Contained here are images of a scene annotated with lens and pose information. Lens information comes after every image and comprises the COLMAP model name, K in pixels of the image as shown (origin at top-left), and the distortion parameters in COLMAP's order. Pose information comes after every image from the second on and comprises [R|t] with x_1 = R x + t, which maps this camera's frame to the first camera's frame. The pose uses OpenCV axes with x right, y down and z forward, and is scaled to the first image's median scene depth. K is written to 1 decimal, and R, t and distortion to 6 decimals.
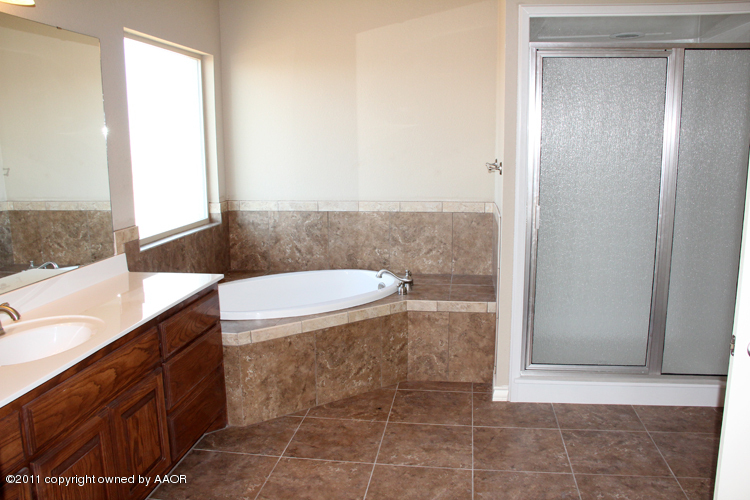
lens RADIAL K [[641.2, 0, 375.2], [0, 641.2, 253.4], [0, 0, 1]] dist [-0.156258, 0.106353]
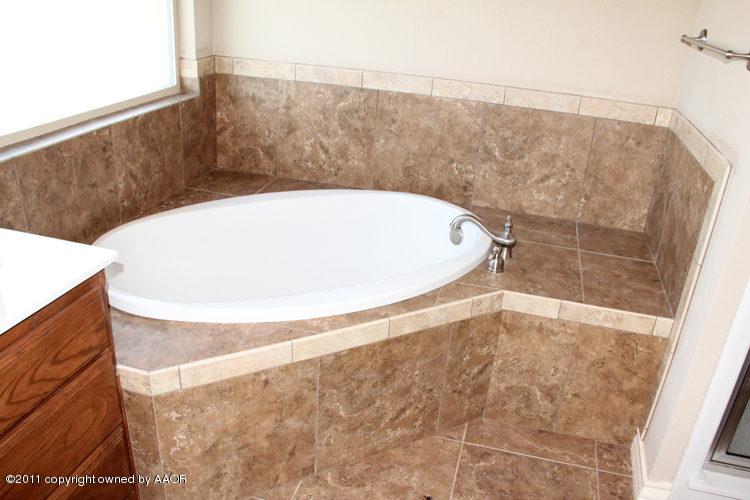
lens RADIAL K [[641.2, 0, 372.0], [0, 641.2, 265.4], [0, 0, 1]] dist [-0.156258, 0.106353]
pose [[0.990407, 0.116847, -0.073759, -0.022538], [-0.094123, 0.961284, 0.258988, -0.073585], [0.101165, -0.249561, 0.963060, 0.487972]]
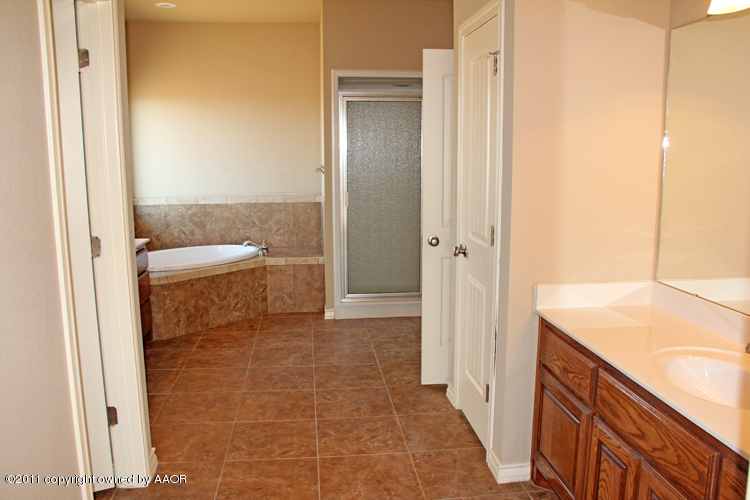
lens RADIAL K [[641.2, 0, 377.2], [0, 641.2, 255.3], [0, 0, 1]] dist [-0.156258, 0.106353]
pose [[0.968017, -0.036989, 0.248143, -0.068398], [0.041858, 0.999020, -0.014375, 0.098562], [-0.247368, 0.024302, 0.968617, -0.520568]]
